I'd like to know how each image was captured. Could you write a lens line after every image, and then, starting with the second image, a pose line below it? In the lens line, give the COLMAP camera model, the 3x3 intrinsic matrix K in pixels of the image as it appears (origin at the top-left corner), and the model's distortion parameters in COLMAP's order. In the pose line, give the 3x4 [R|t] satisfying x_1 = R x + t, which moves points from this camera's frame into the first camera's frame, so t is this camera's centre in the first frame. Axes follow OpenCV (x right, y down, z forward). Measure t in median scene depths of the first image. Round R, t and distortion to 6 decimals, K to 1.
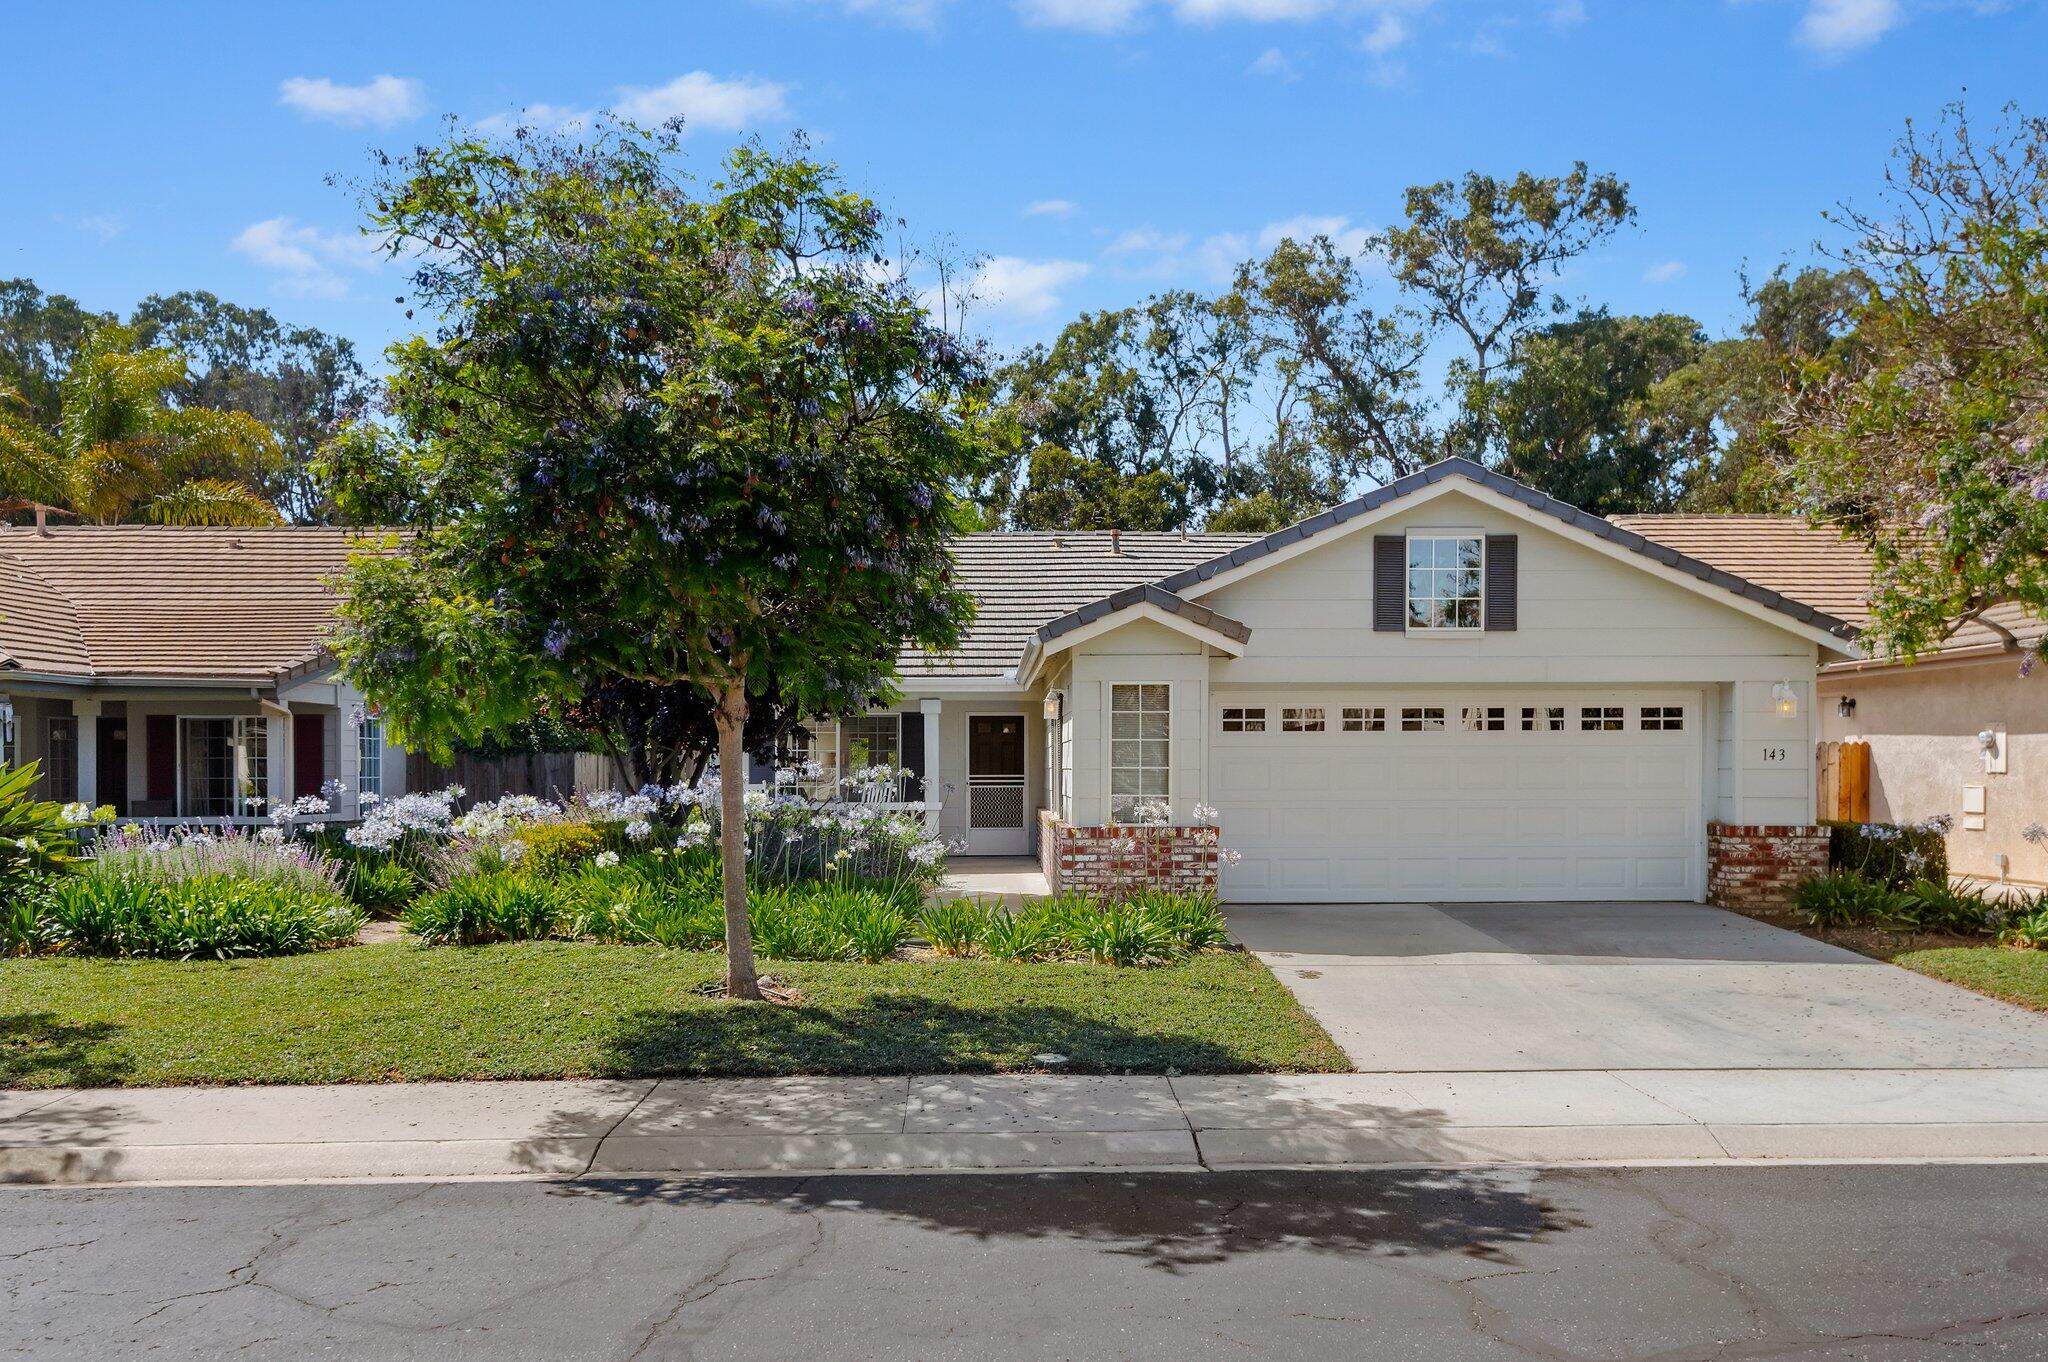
lens RADIAL K [[1540.9, 0, 1024.0], [0, 1540.9, 681.0], [0, 0, 1]] dist [-0.000095, -0.000037]
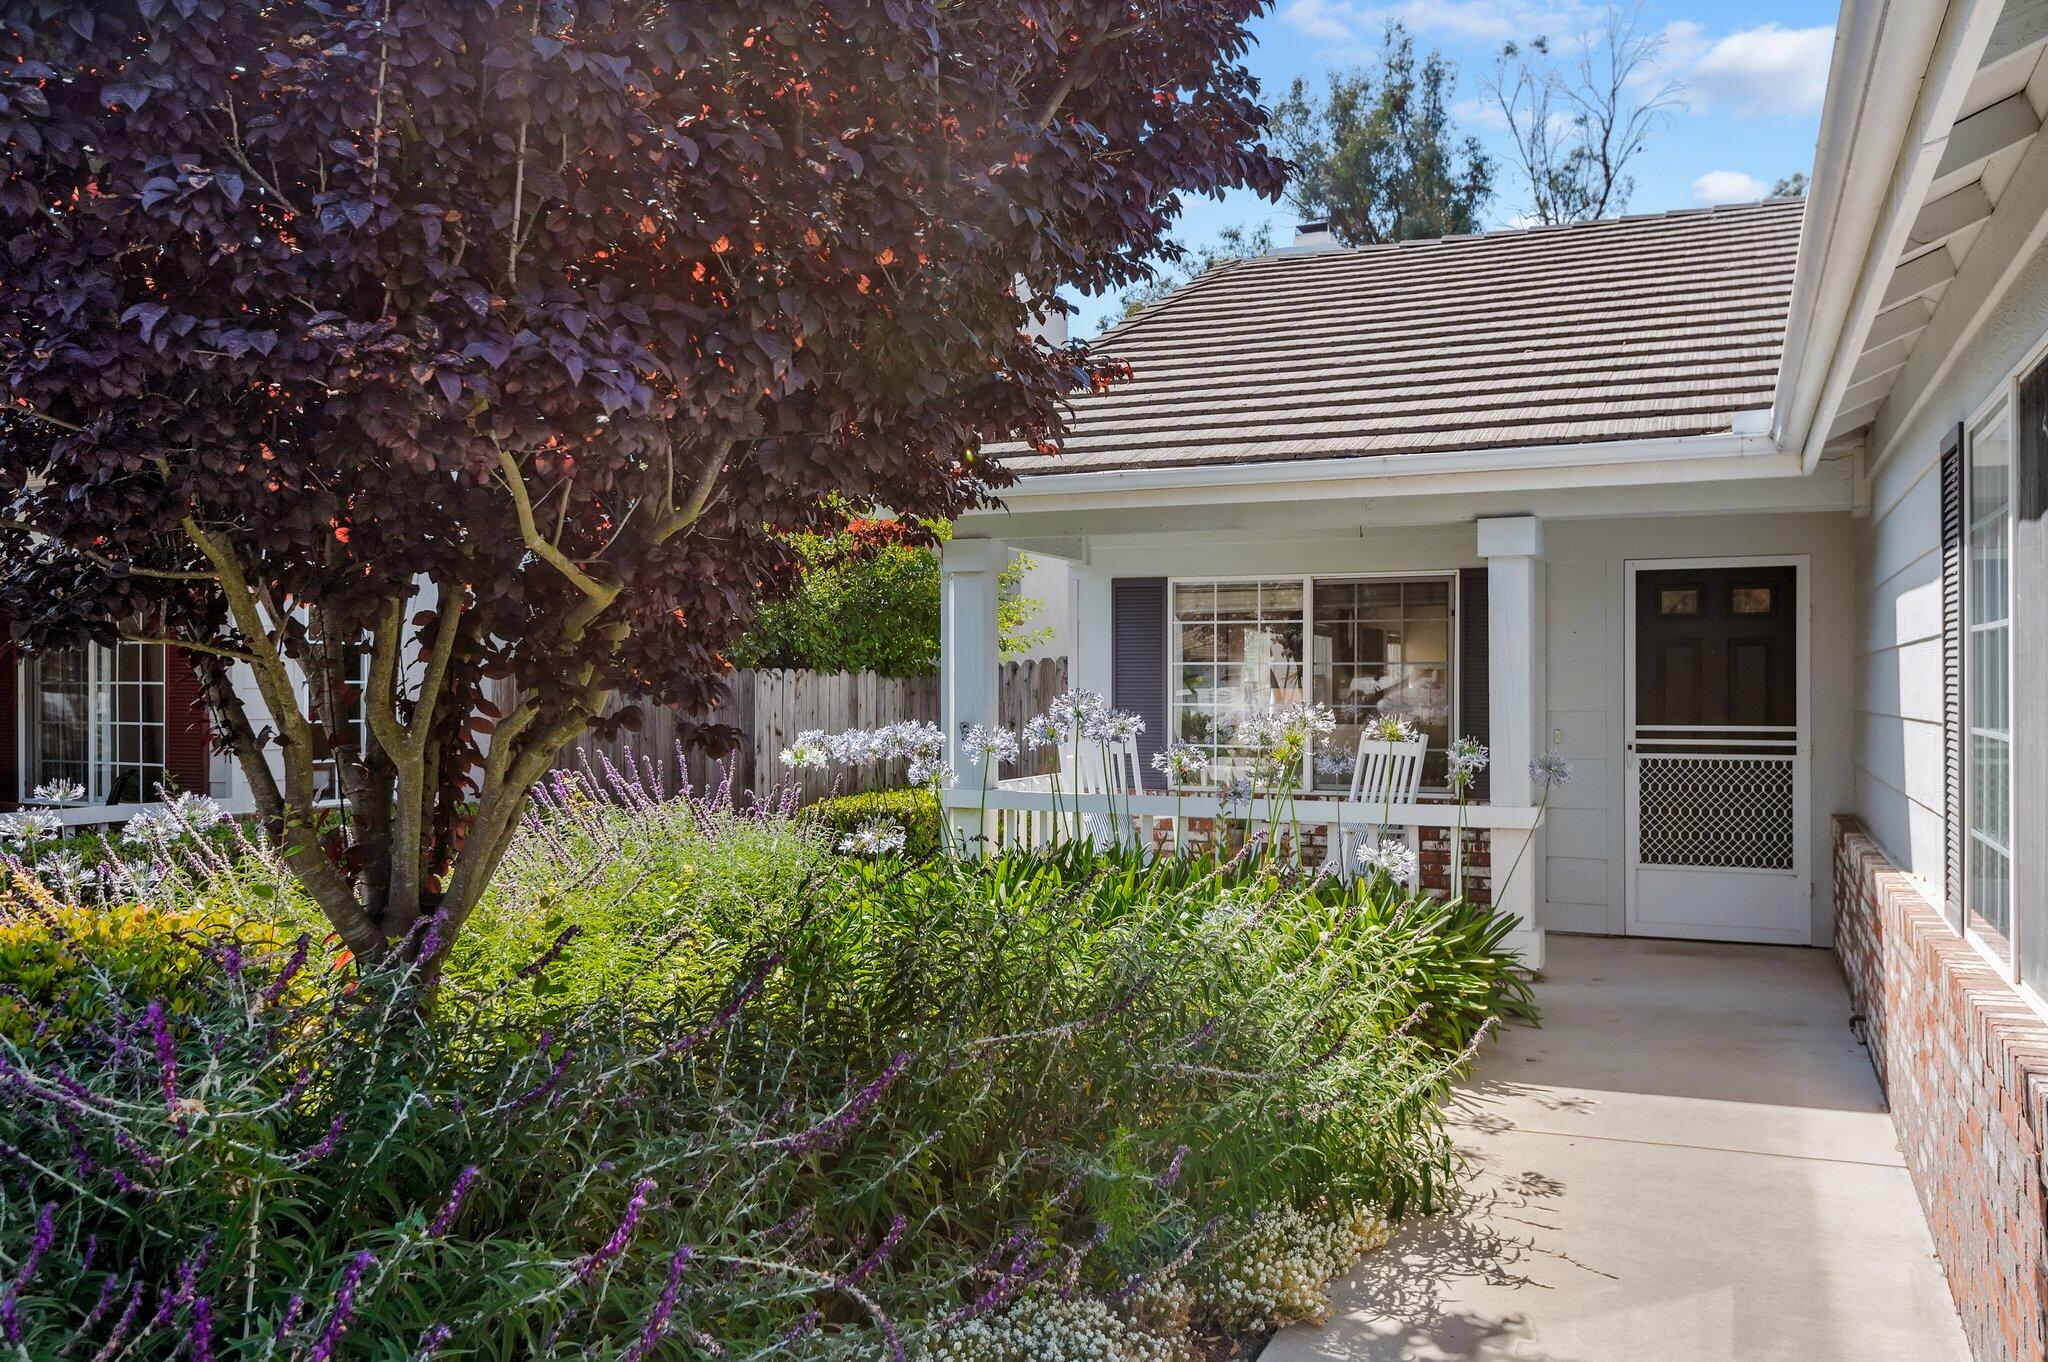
lens RADIAL K [[1587.6, 0, 1024.0], [0, 1587.6, 681.0], [0, 0, 1]] dist [0.007923, 0.002759]
pose [[0.903855, -0.002658, -0.427831, -0.004358], [0.023994, 0.998722, 0.044485, 0.029308], [0.427166, -0.050473, 0.902763, 0.592319]]
